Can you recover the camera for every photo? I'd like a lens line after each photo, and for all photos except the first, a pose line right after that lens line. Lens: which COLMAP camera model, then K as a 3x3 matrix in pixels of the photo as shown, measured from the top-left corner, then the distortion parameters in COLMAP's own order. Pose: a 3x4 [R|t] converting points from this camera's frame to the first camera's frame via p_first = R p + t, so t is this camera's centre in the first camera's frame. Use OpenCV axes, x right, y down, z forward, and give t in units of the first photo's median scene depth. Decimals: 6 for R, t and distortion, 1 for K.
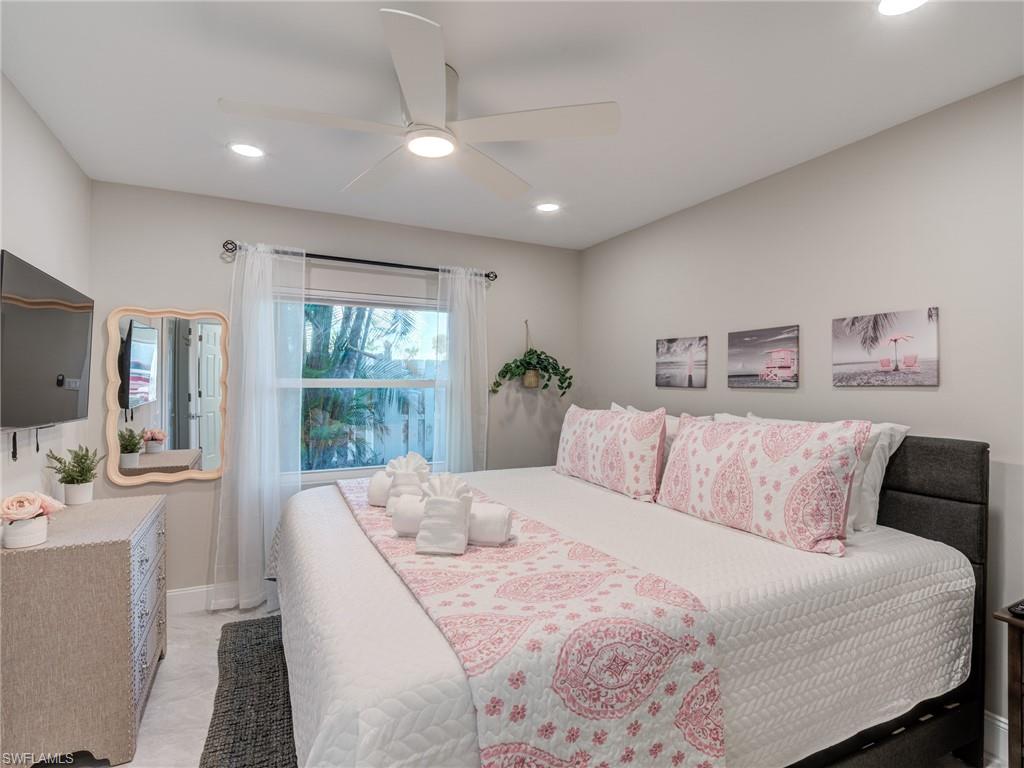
lens RADIAL K [[507.1, 0, 513.1], [0, 507.1, 378.9], [0, 0, 1]] dist [0.004420, -0.012374]
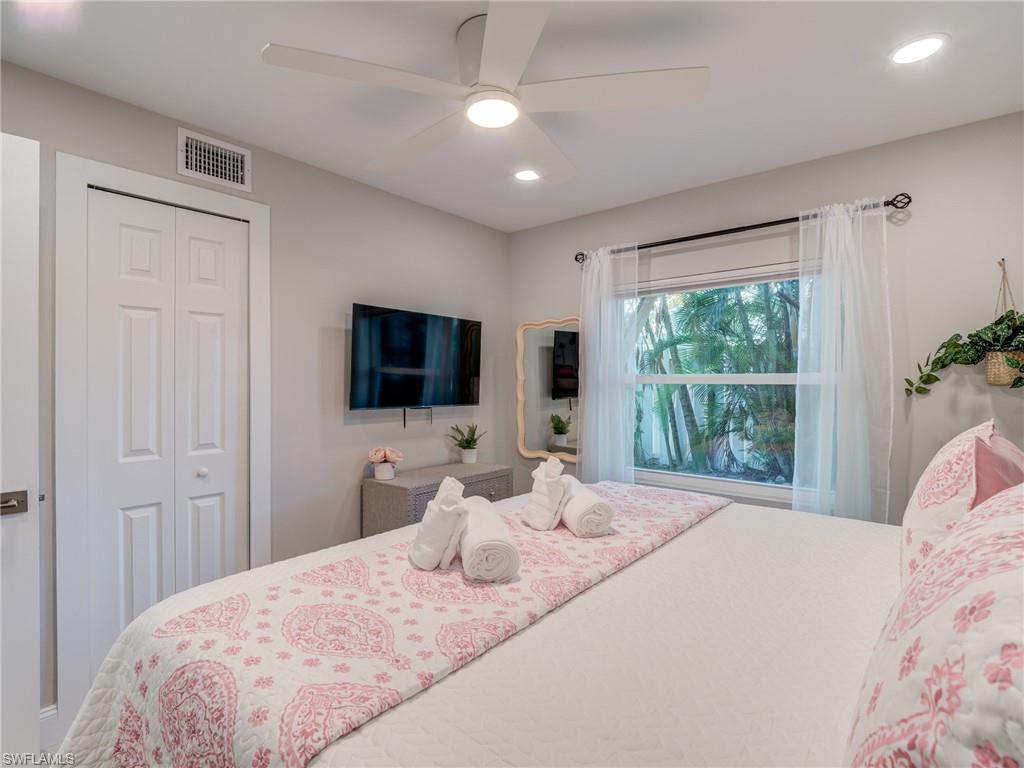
lens RADIAL K [[507.1, 0, 513.1], [0, 507.1, 378.9], [0, 0, 1]] dist [0.004420, -0.012374]
pose [[0.394160, -0.003118, -0.919037, 0.736912], [0.014266, 0.999895, 0.002726, 0.004321], [0.918931, -0.014186, 0.394163, 0.736237]]
